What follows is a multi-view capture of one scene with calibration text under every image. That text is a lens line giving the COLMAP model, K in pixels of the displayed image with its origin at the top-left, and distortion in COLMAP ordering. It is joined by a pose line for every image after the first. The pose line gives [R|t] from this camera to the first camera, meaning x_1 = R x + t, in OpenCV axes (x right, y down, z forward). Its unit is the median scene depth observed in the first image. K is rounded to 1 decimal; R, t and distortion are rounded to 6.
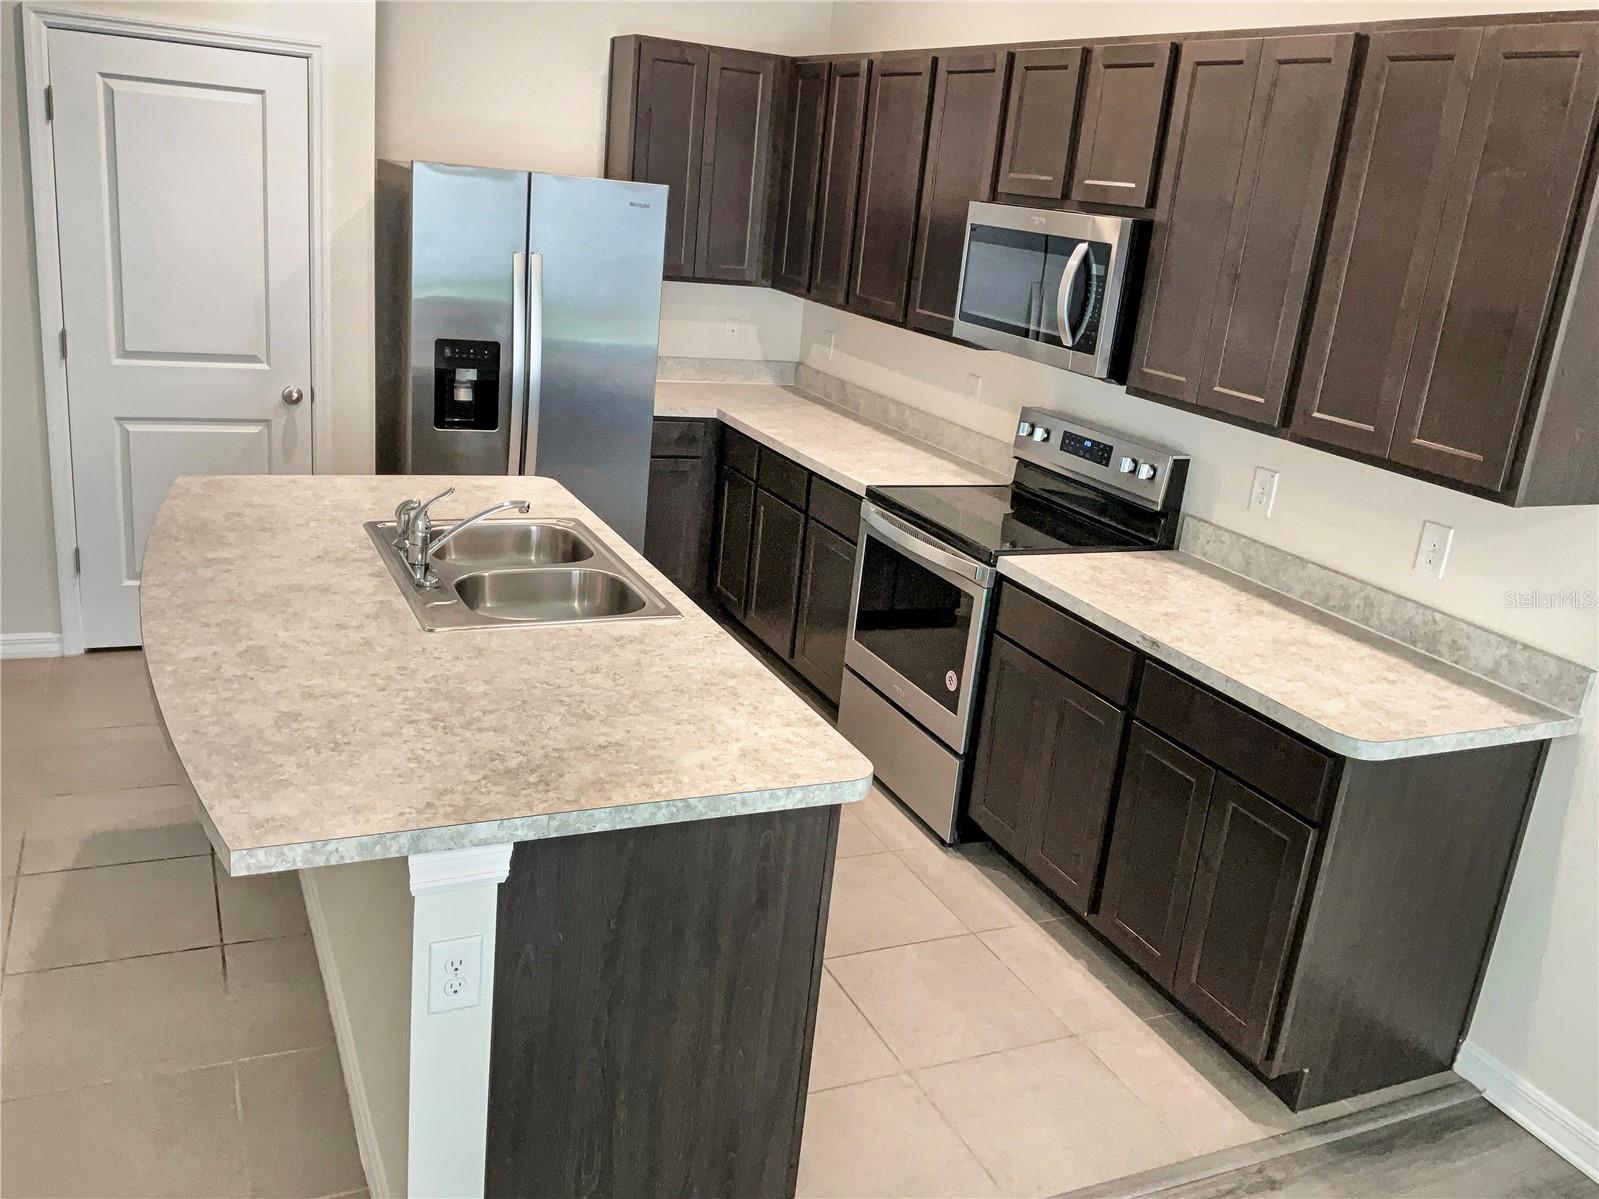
lens RADIAL K [[1330.4, 0, 799.5], [0, 1330.4, 599.5], [0, 0, 1]] dist [0.101082, -0.180107]
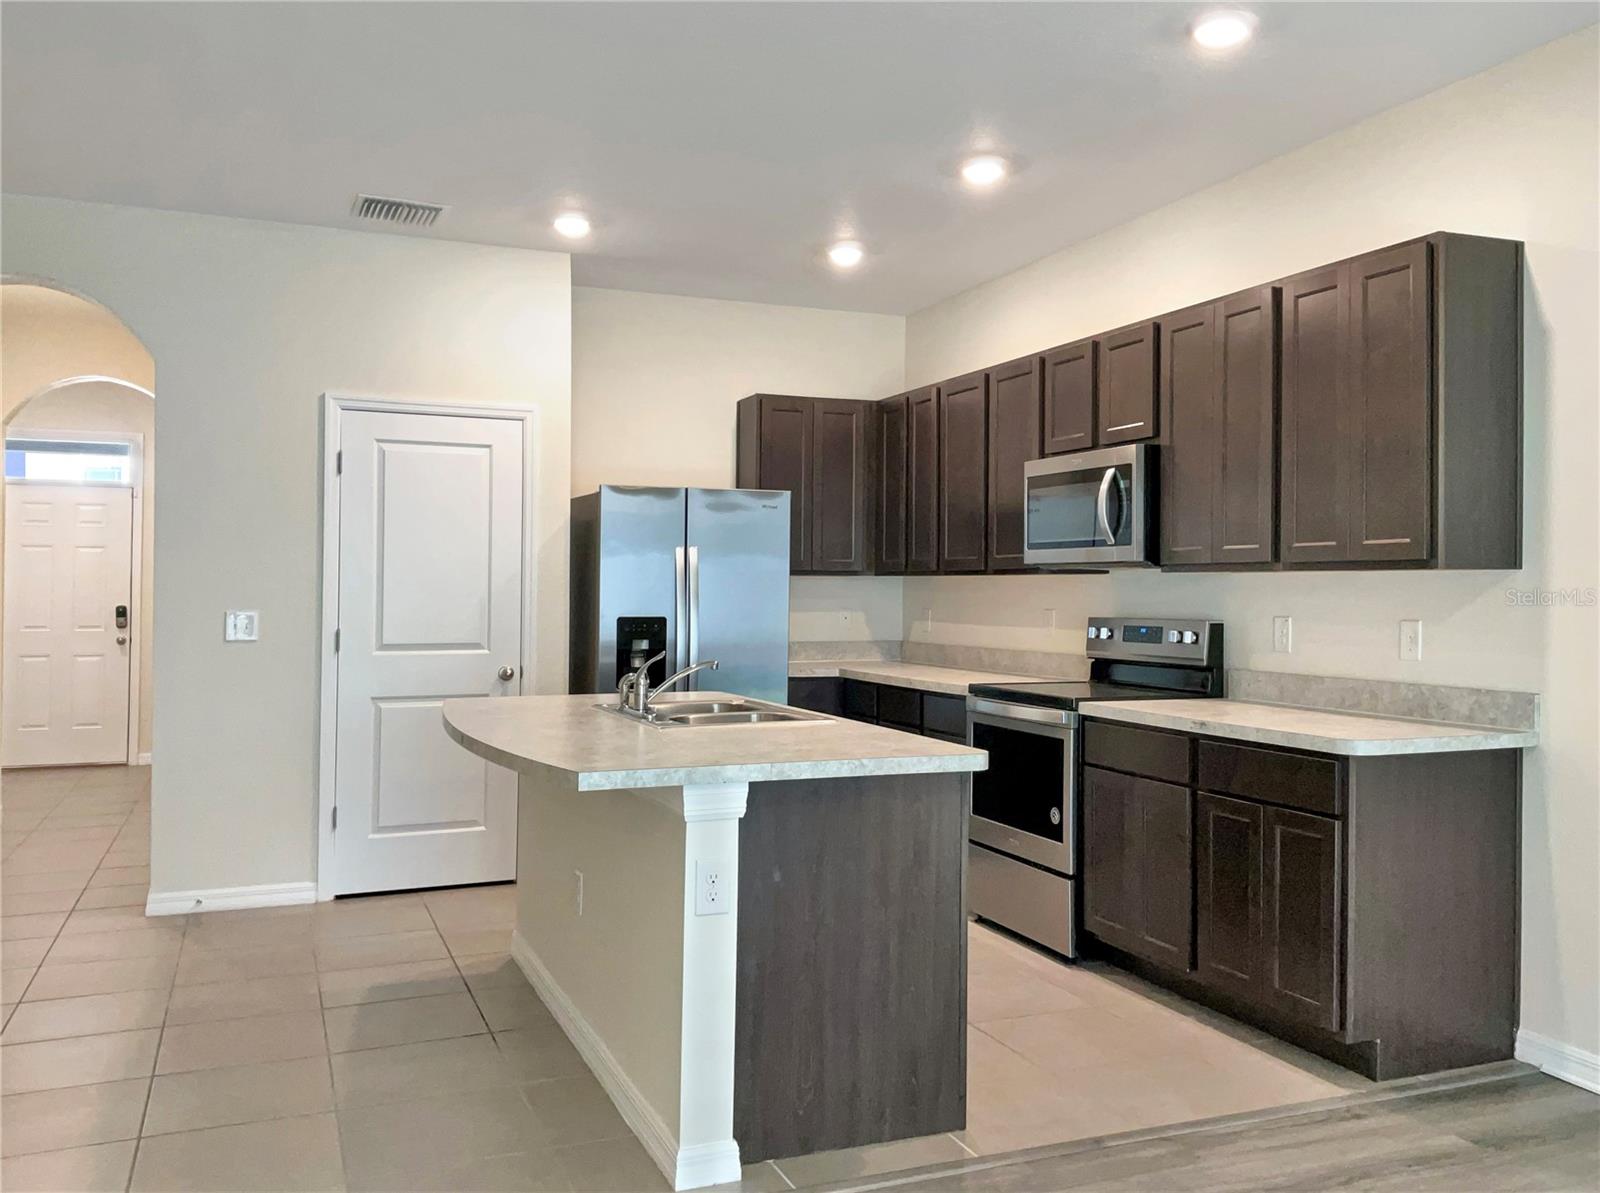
lens RADIAL K [[1345.4, 0, 800.0], [0, 1345.4, 596.5], [0, 0, 1]] dist [0.107753, -0.198476]
pose [[0.993992, -0.090706, -0.061261, -0.024151], [0.068035, 0.950441, -0.303370, 0.233469], [0.085743, 0.297379, 0.950902, -0.257170]]
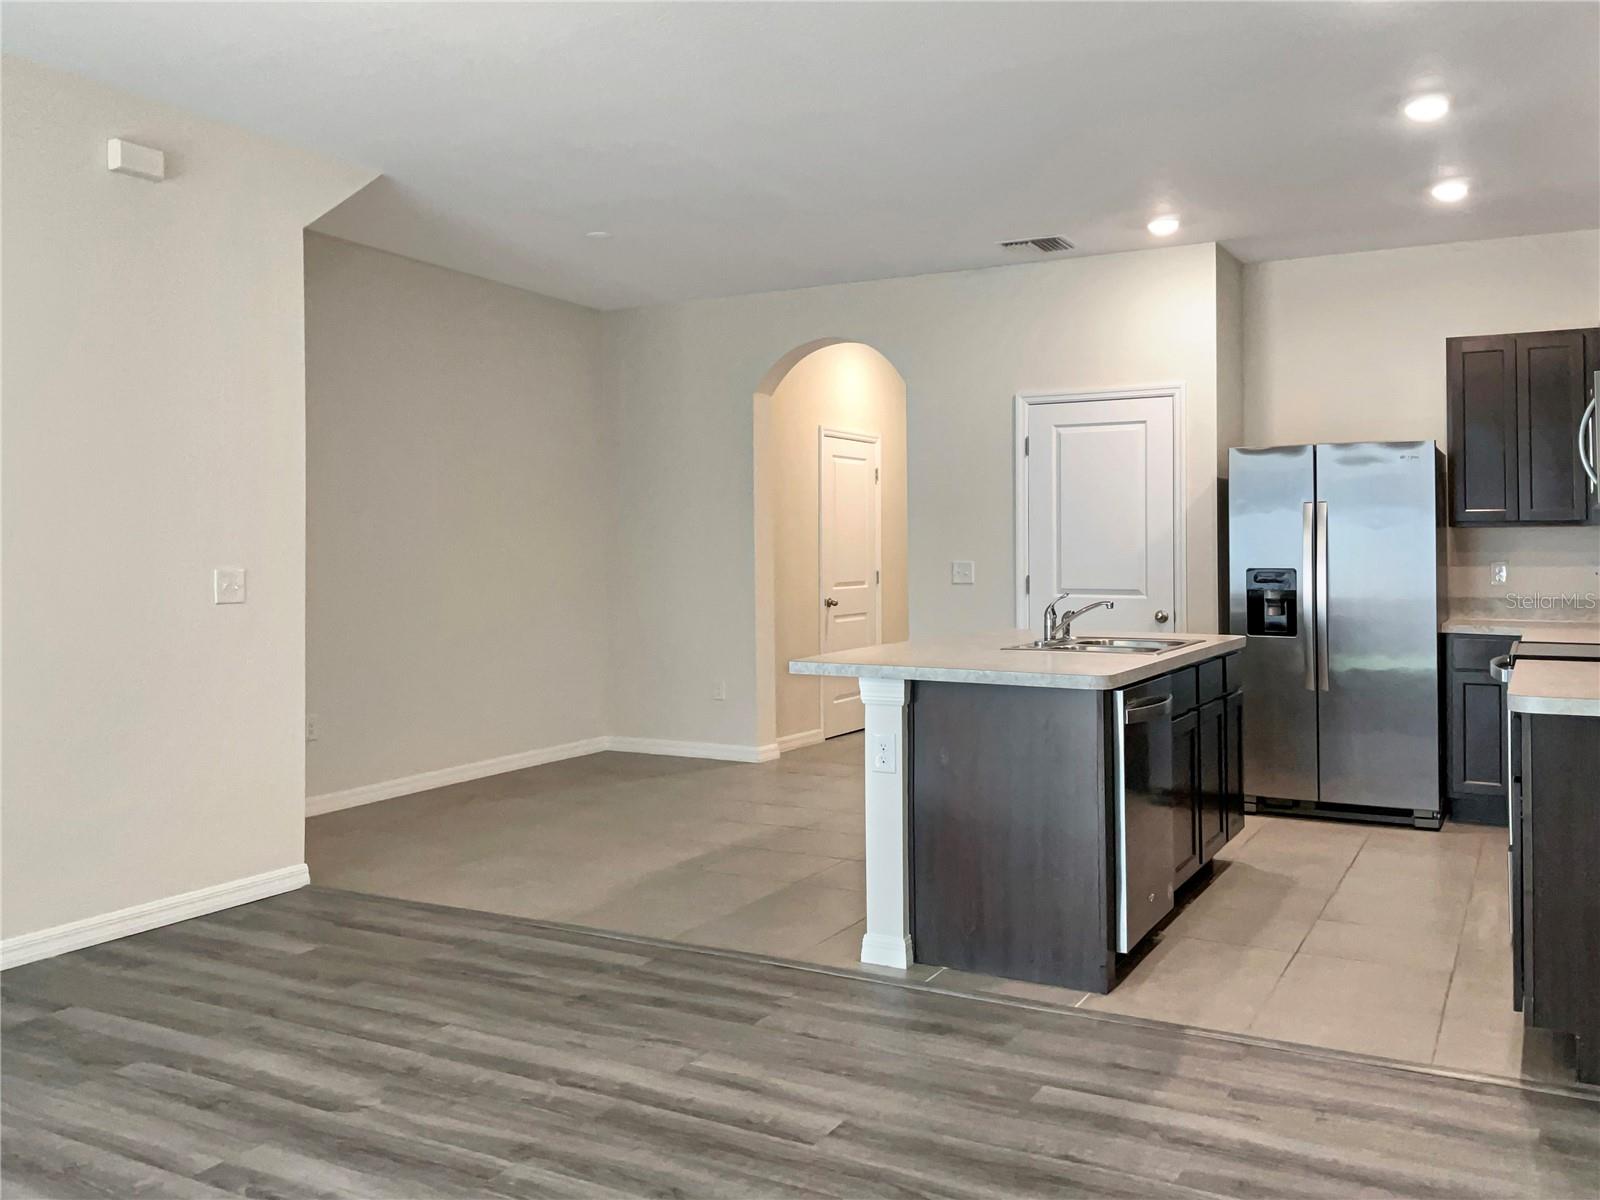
lens RADIAL K [[1338.0, 0, 773.2], [0, 1338.0, 534.1], [0, 0, 1]] dist [0.110852, -0.173980]
pose [[0.580871, -0.108978, -0.806668, 0.714359], [-0.188611, 0.946008, -0.263618, 0.288824], [0.791843, 0.305275, 0.528955, -0.164678]]
